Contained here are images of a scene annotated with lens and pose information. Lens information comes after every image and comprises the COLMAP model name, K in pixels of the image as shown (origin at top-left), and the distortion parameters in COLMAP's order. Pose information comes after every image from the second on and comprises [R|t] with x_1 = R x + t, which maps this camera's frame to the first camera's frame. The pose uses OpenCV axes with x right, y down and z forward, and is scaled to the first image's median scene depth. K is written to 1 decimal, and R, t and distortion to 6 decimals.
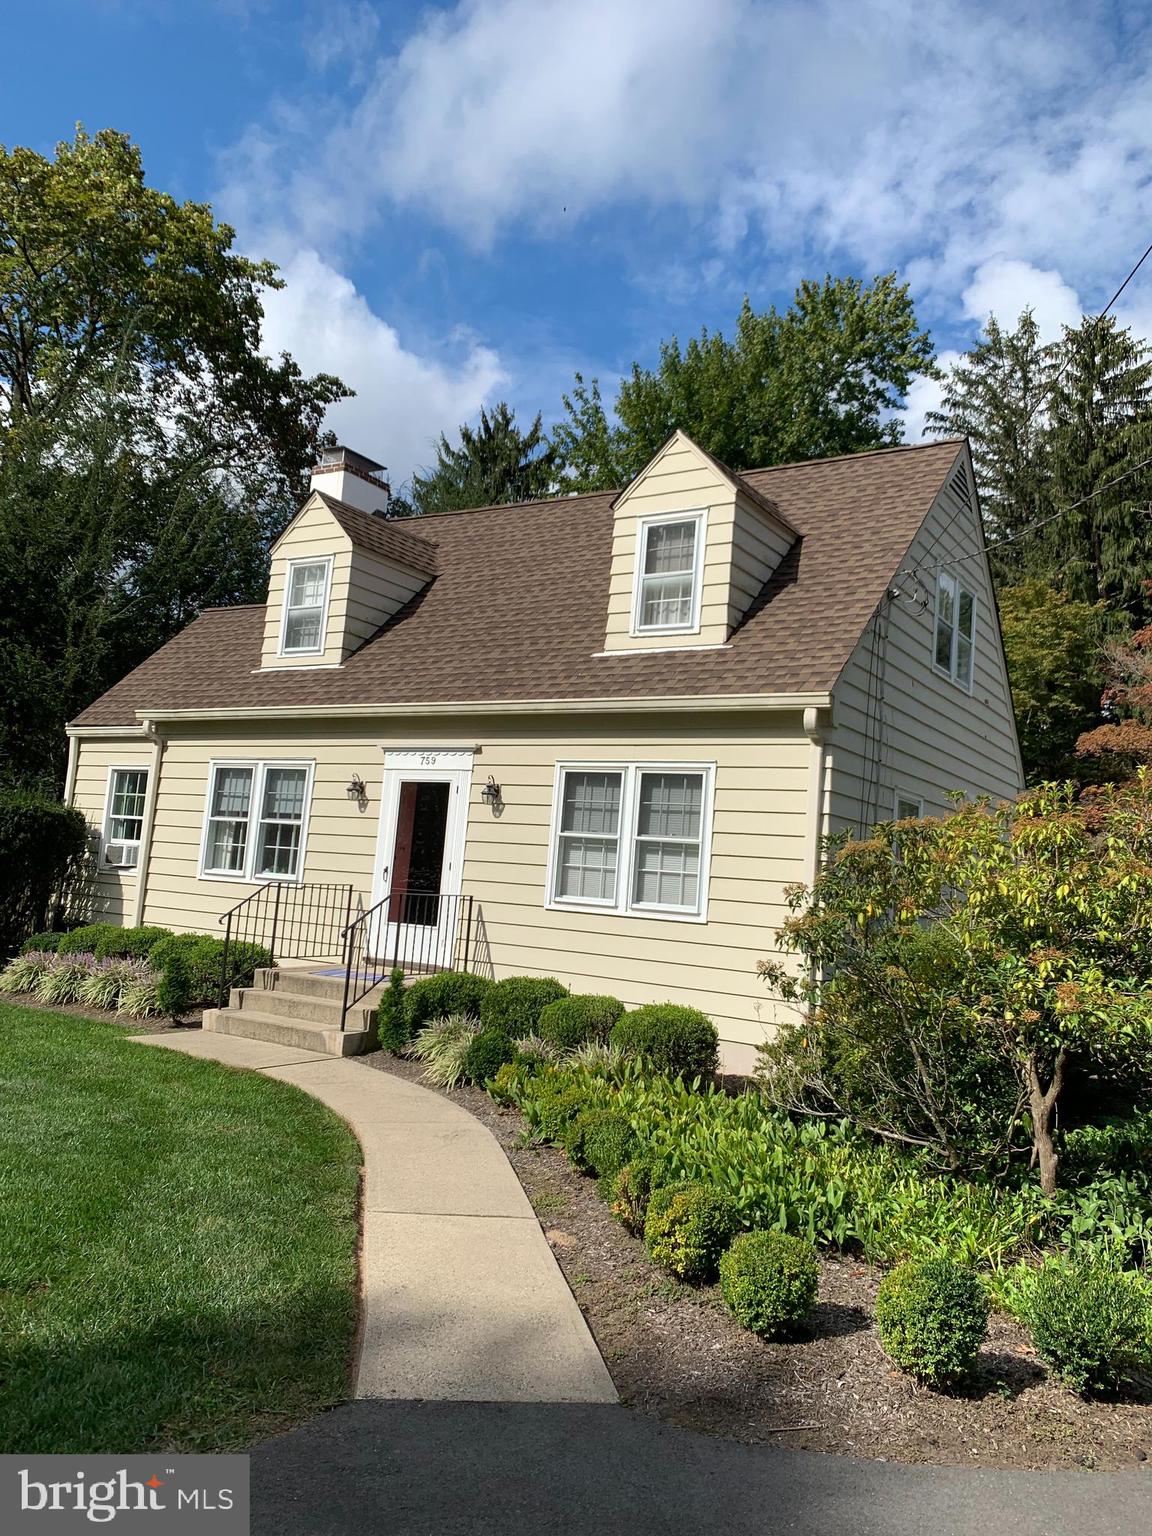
lens RADIAL K [[1164.6, 0, 576.0], [0, 1164.6, 768.0], [0, 0, 1]] dist [0.035564, -0.053778]
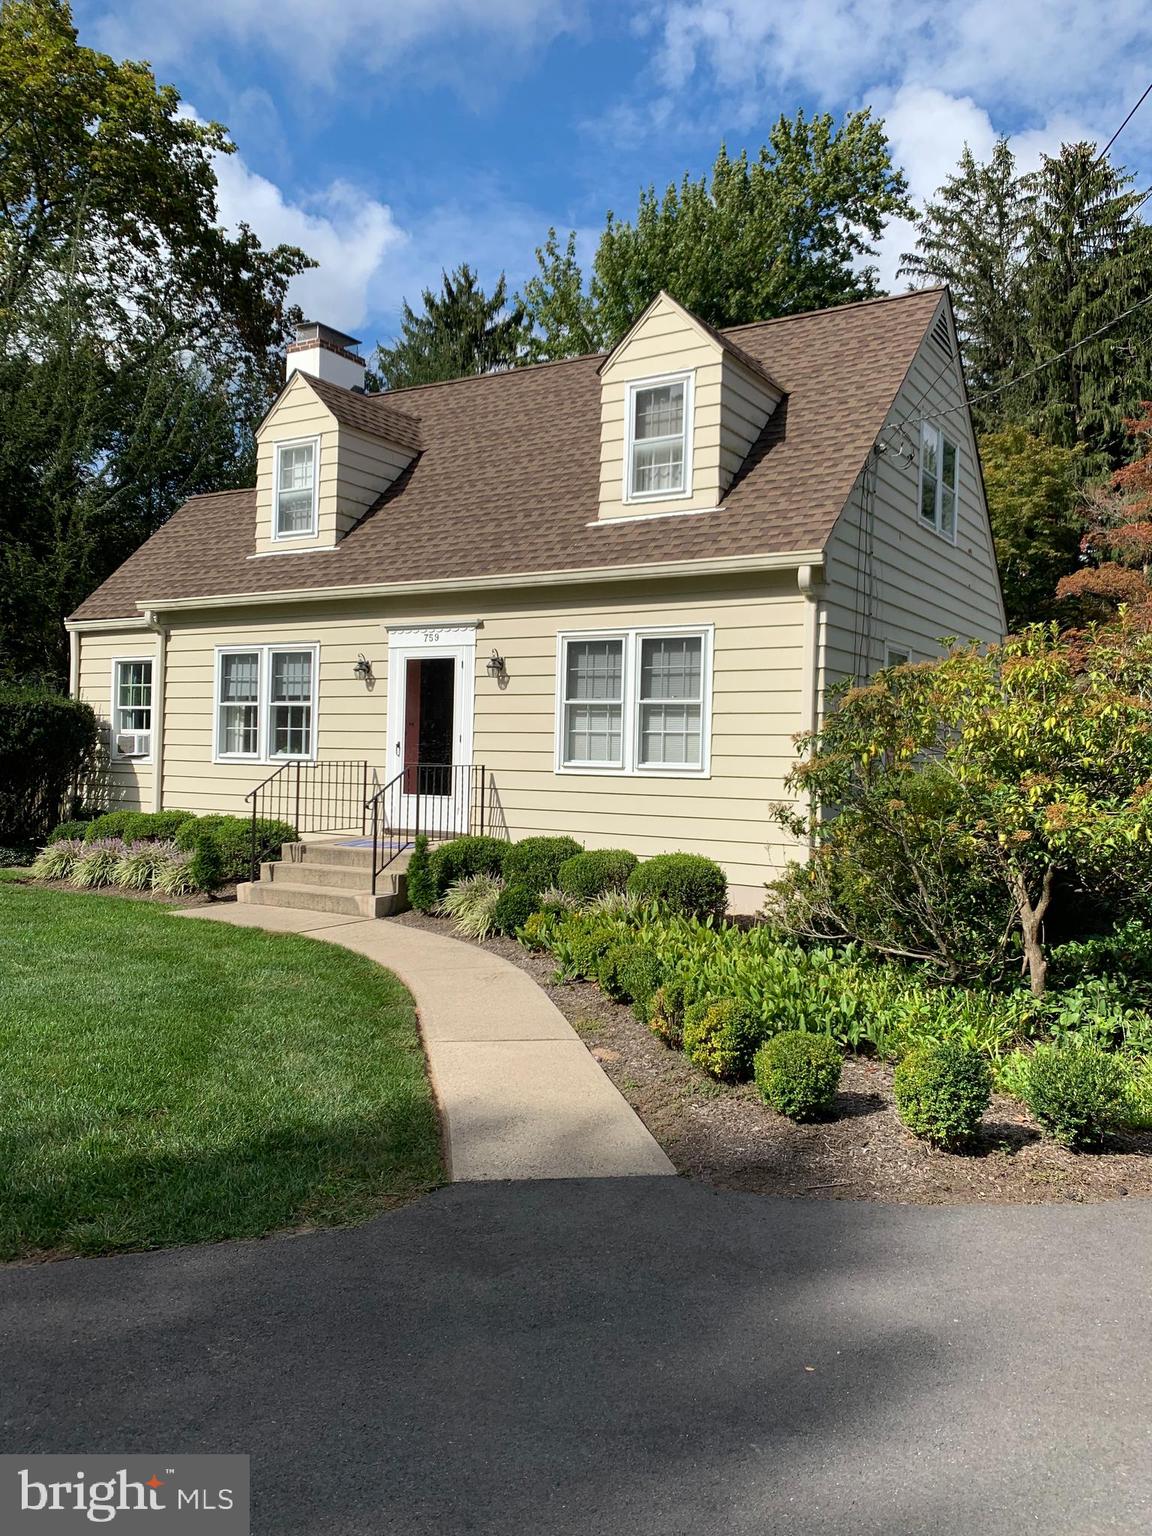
lens RADIAL K [[1161.2, 0, 576.0], [0, 1161.2, 768.0], [0, 0, 1]] dist [0.017310, -0.005191]
pose [[0.998571, -0.052096, 0.011939, -0.016939], [0.050474, 0.992664, 0.109865, 0.002483], [-0.017575, -0.109105, 0.993875, -0.031357]]
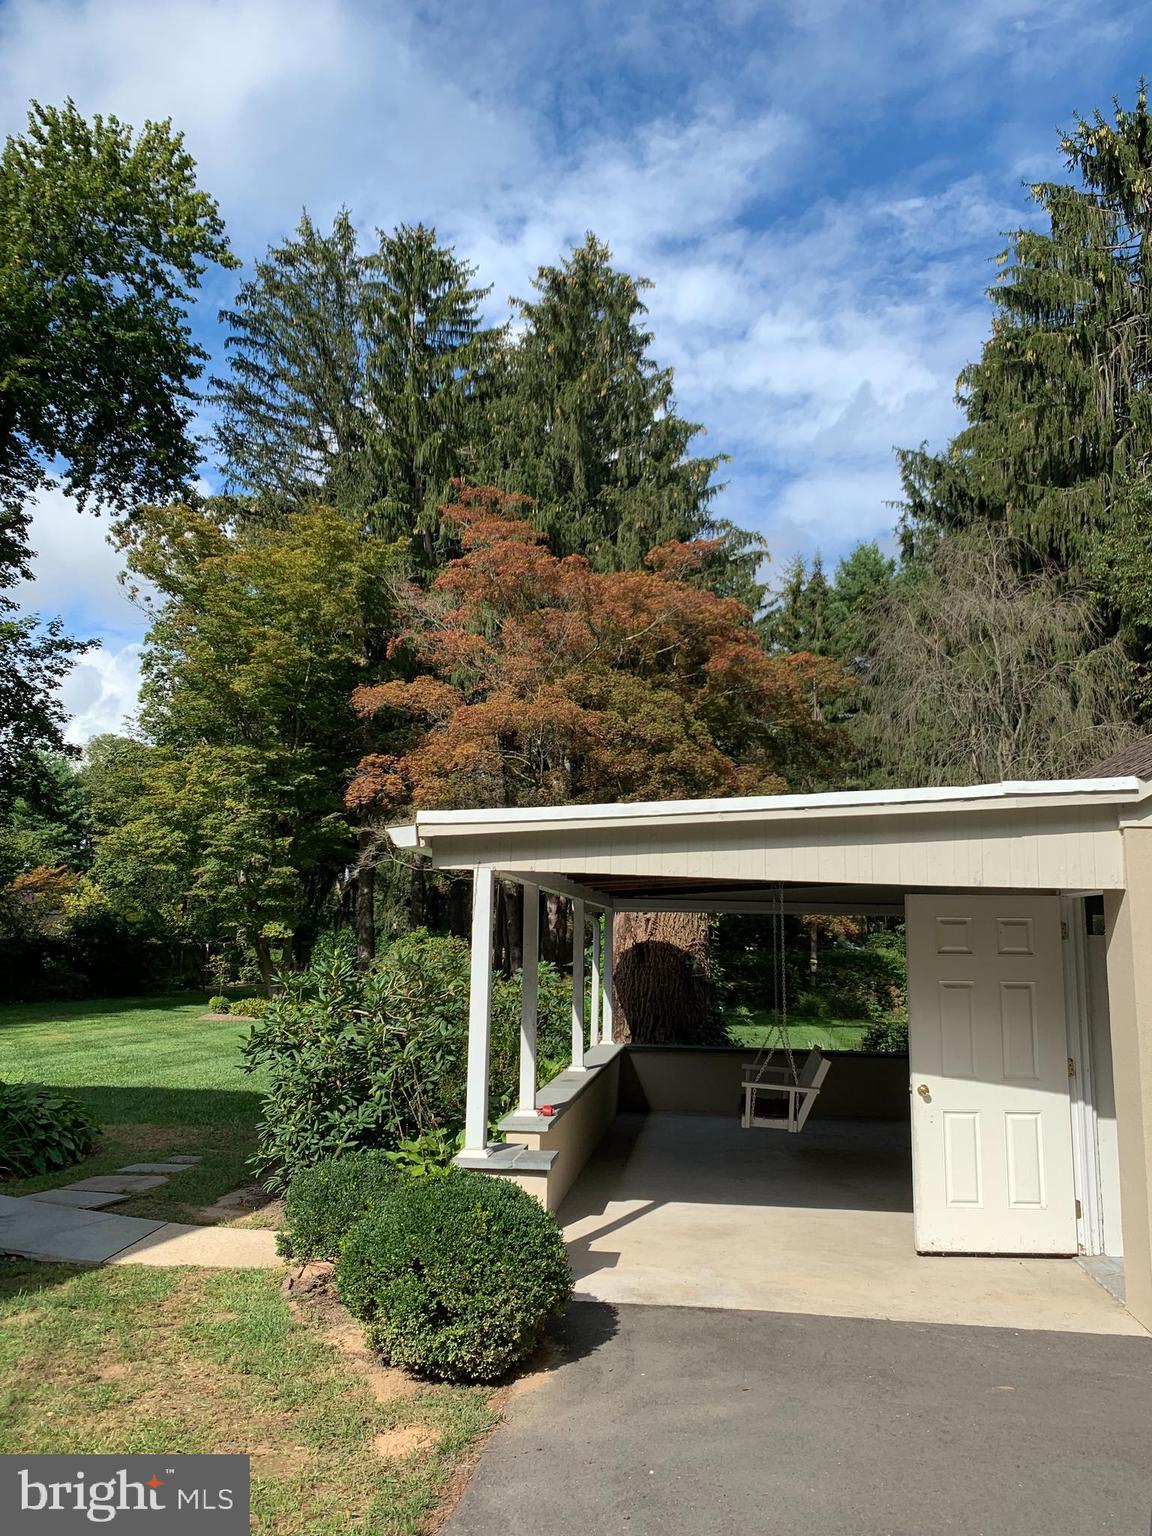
lens RADIAL K [[1161.2, 0, 576.0], [0, 1161.2, 768.0], [0, 0, 1]] dist [0.017310, -0.005191]
pose [[0.903666, 0.000230, 0.428239, 0.595222], [0.009419, 0.999747, -0.020411, 0.106840], [-0.428135, 0.022478, 0.903435, 0.589944]]
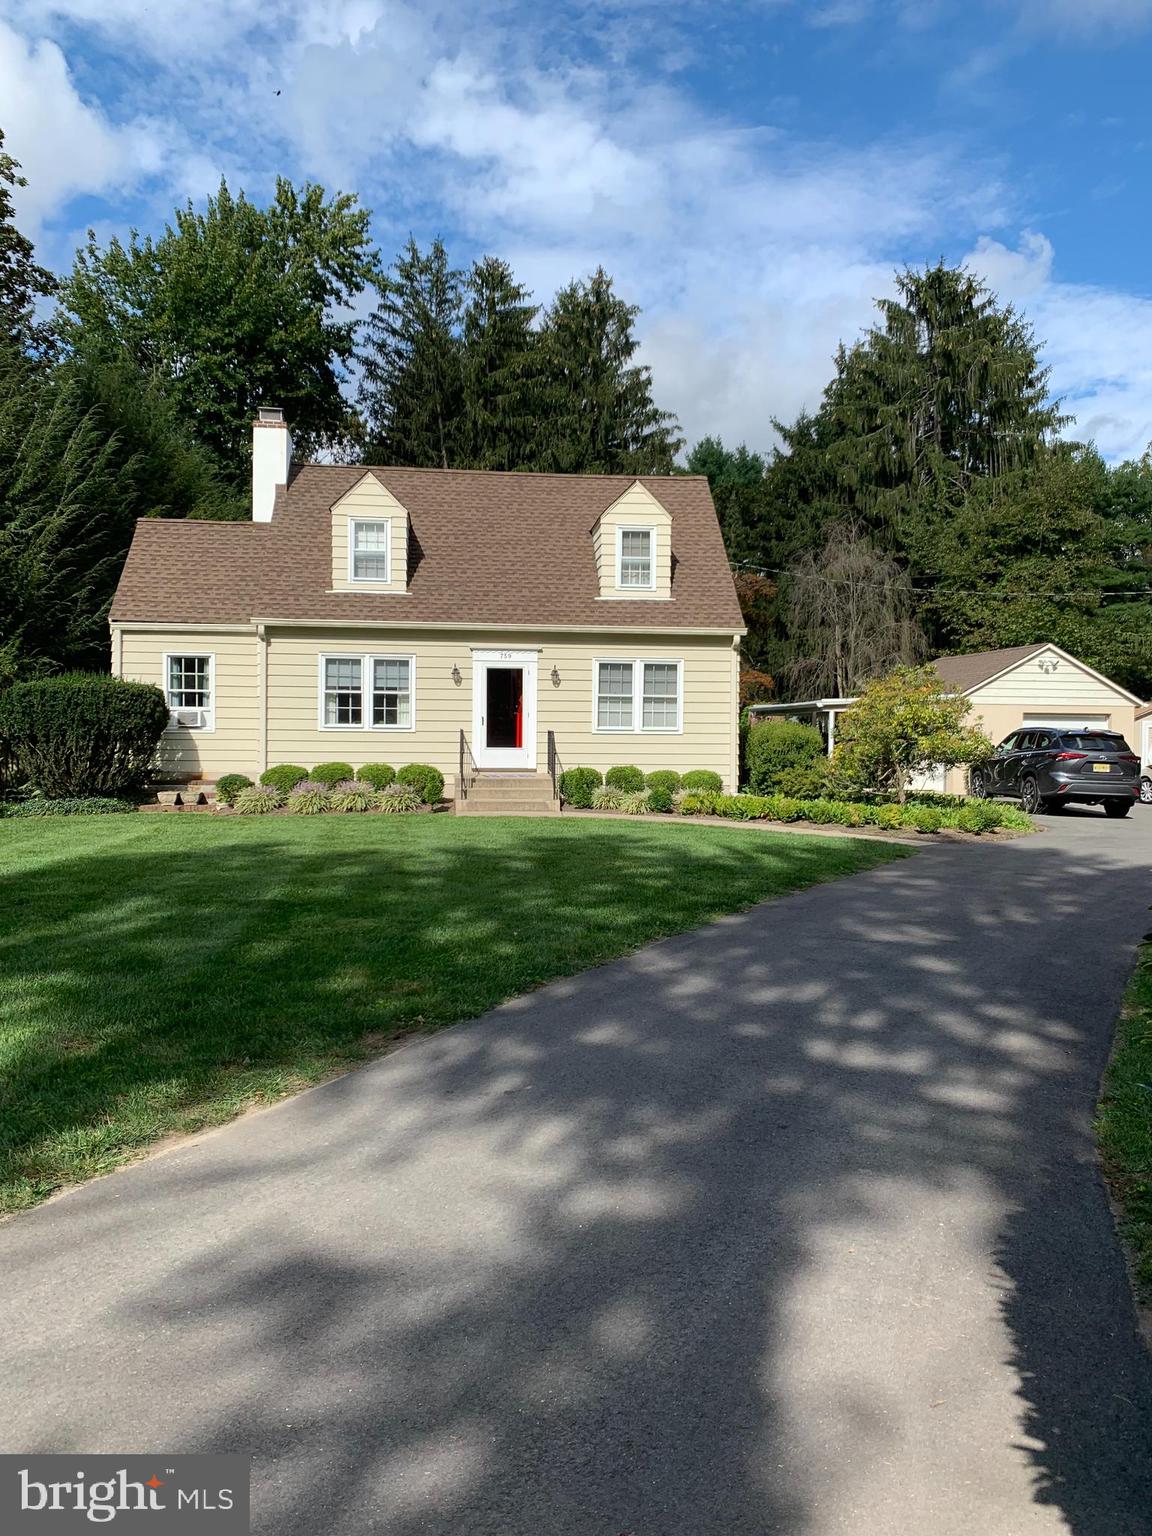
lens RADIAL K [[1161.2, 0, 576.0], [0, 1161.2, 768.0], [0, 0, 1]] dist [0.017310, -0.005191]
pose [[0.780396, -0.088582, 0.618979, -1.092609], [-0.014004, 0.987190, 0.158932, -0.113235], [-0.625128, -0.132698, 0.769159, -0.420176]]
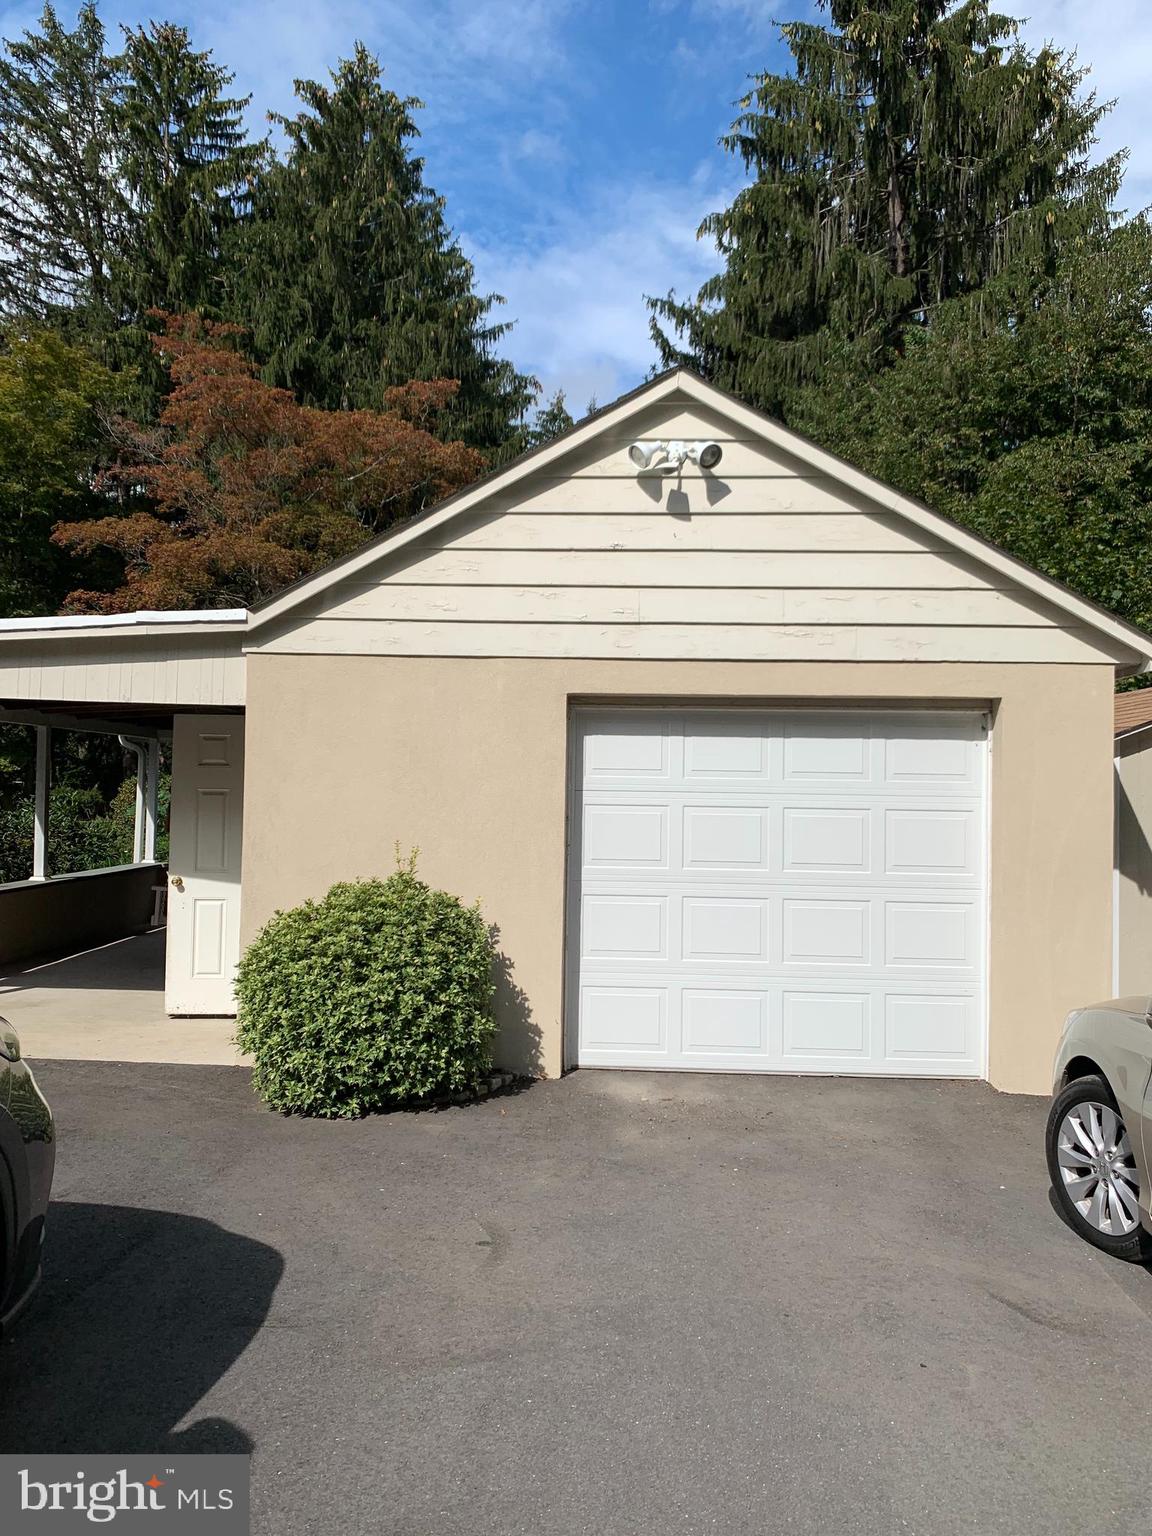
lens RADIAL K [[1146.3, 0, 576.0], [0, 1146.3, 768.0], [0, 0, 1]] dist [0.007494, -0.006605]
pose [[0.858304, -0.054492, 0.510241, 0.823872], [-0.004380, 0.993531, 0.113474, 0.114314], [-0.513124, -0.099630, 0.852513, 0.399830]]
